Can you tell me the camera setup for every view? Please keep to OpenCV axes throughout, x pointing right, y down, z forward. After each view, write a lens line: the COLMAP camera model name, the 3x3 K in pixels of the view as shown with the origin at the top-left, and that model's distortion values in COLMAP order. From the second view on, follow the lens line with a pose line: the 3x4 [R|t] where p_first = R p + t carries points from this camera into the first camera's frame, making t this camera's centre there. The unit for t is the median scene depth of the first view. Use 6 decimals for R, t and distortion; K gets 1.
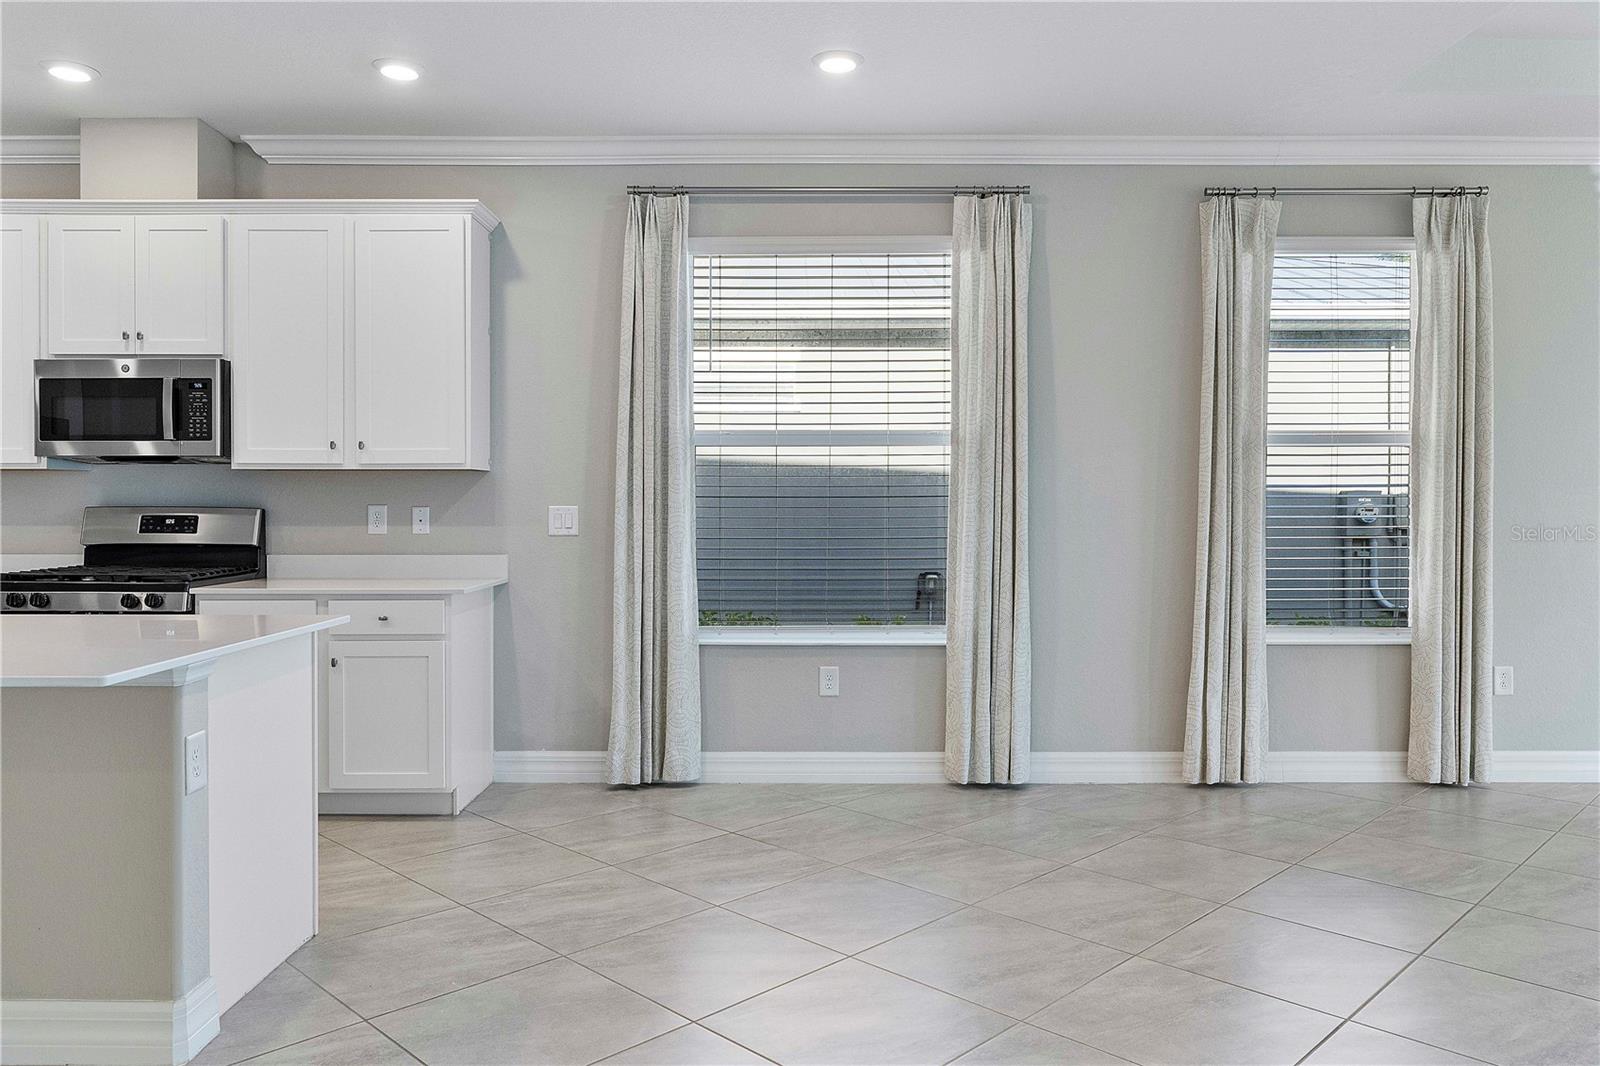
lens RADIAL K [[1126.1, 0, 803.6], [0, 1126.1, 517.6], [0, 0, 1]] dist [-0.006531, 0.002499]
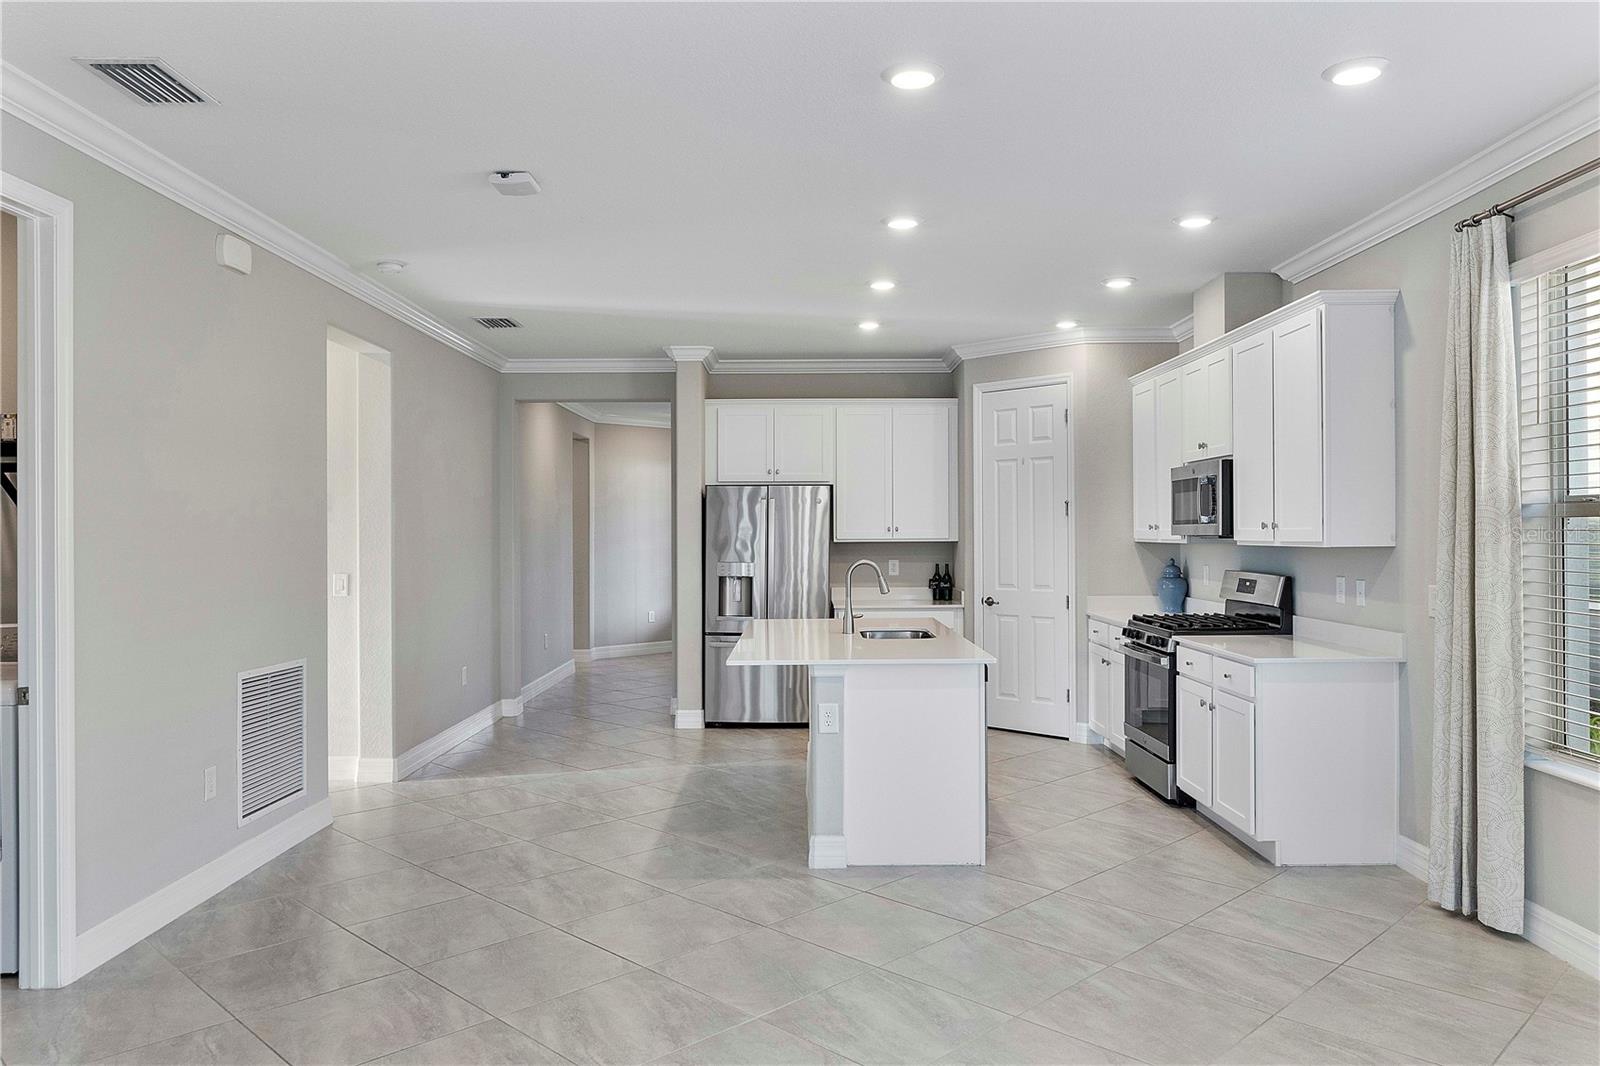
lens RADIAL K [[1126.1, 0, 803.6], [0, 1126.1, 517.6], [0, 0, 1]] dist [-0.006531, 0.002499]
pose [[-0.001381, -0.014211, -0.999898, 0.757265], [-0.006133, 0.999880, -0.014202, -0.053396], [0.999980, 0.006112, -0.001468, 0.521736]]
